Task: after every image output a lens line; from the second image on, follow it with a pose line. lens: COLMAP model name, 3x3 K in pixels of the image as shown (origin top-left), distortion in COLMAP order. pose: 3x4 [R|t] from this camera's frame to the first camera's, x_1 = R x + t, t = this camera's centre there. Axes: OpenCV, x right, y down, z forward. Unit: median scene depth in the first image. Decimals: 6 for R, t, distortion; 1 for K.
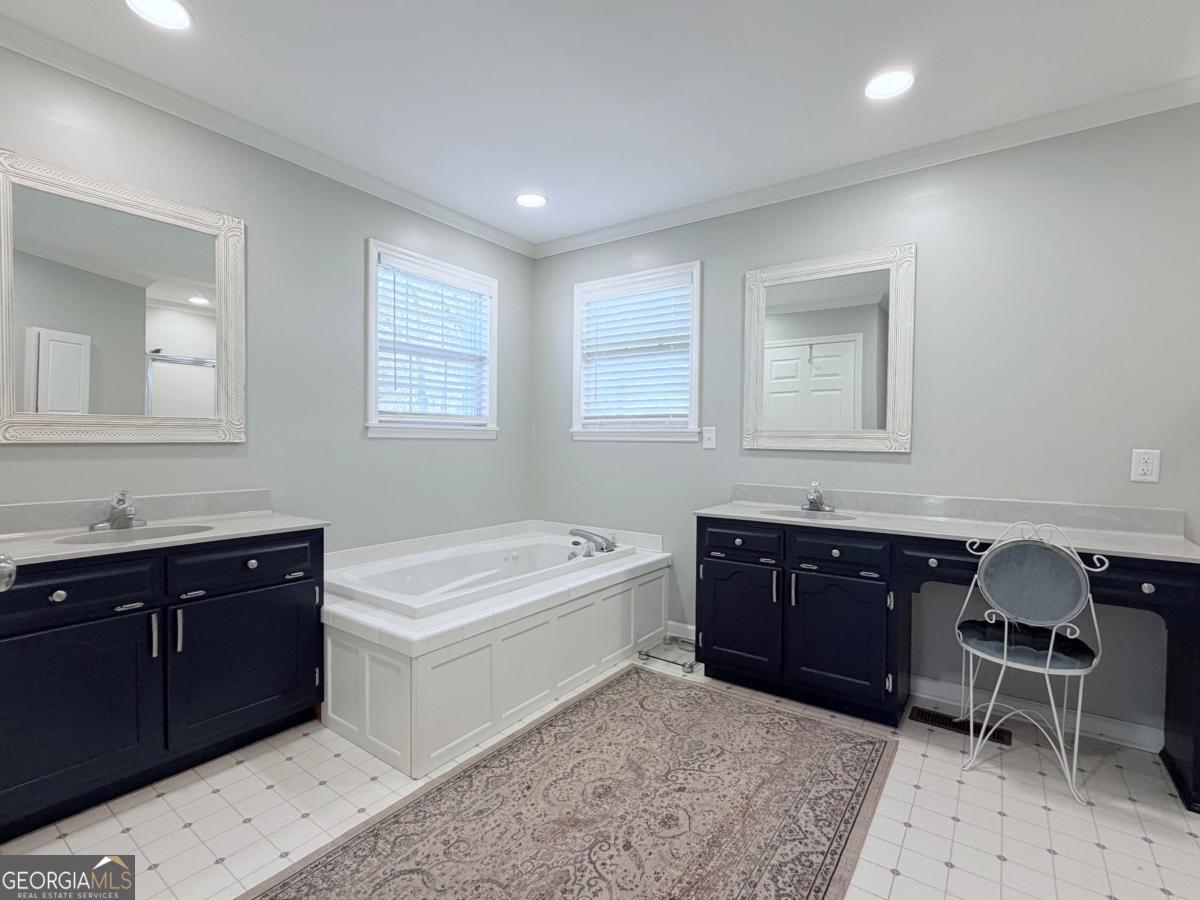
lens RADIAL K [[560.7, 0, 598.2], [0, 560.7, 445.5], [0, 0, 1]] dist [-0.001596, -0.000442]
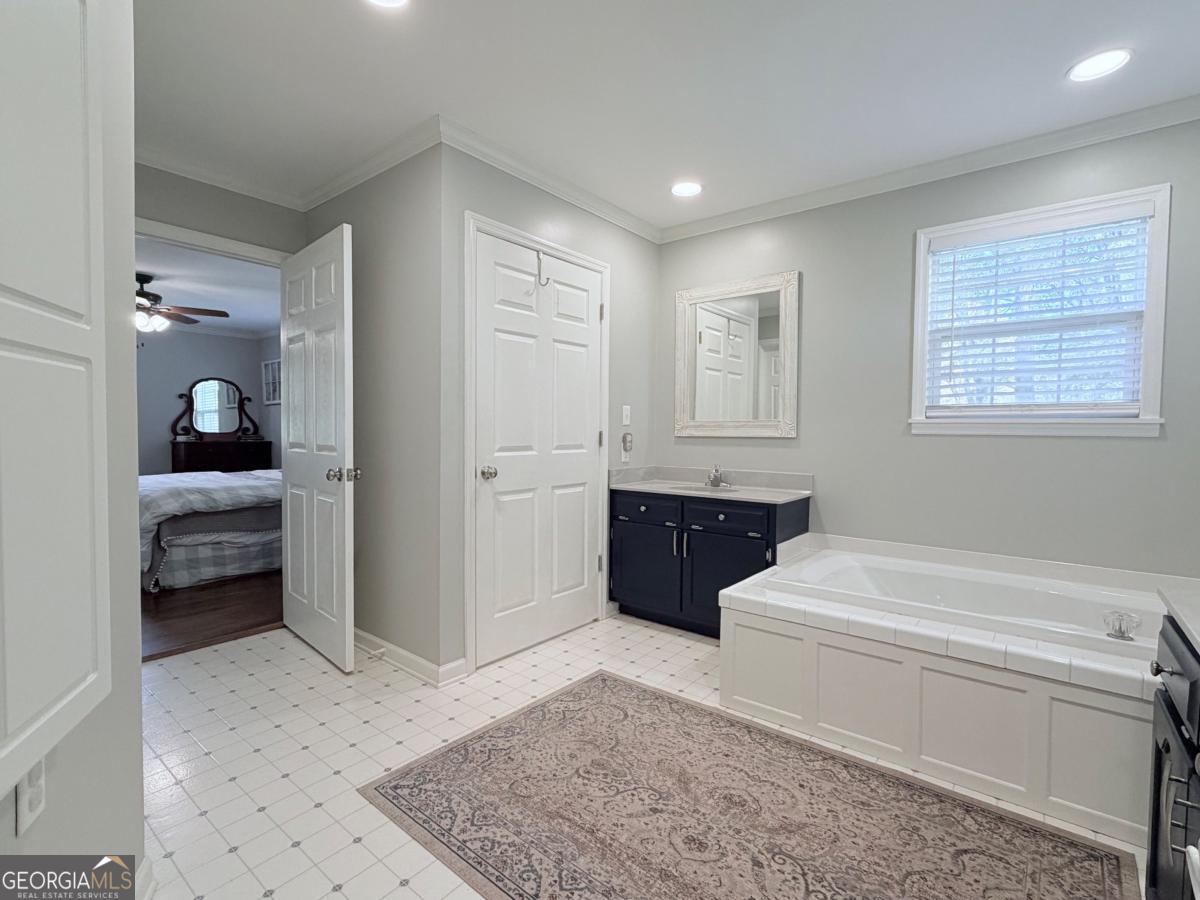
lens RADIAL K [[560.7, 0, 599.4], [0, 560.7, 450.9], [0, 0, 1]] dist [-0.001596, -0.000442]
pose [[-0.053791, 0.022679, -0.998295, 0.768523], [-0.023518, 0.999436, 0.023972, 0.005680], [0.998275, 0.024767, -0.053227, 0.647813]]
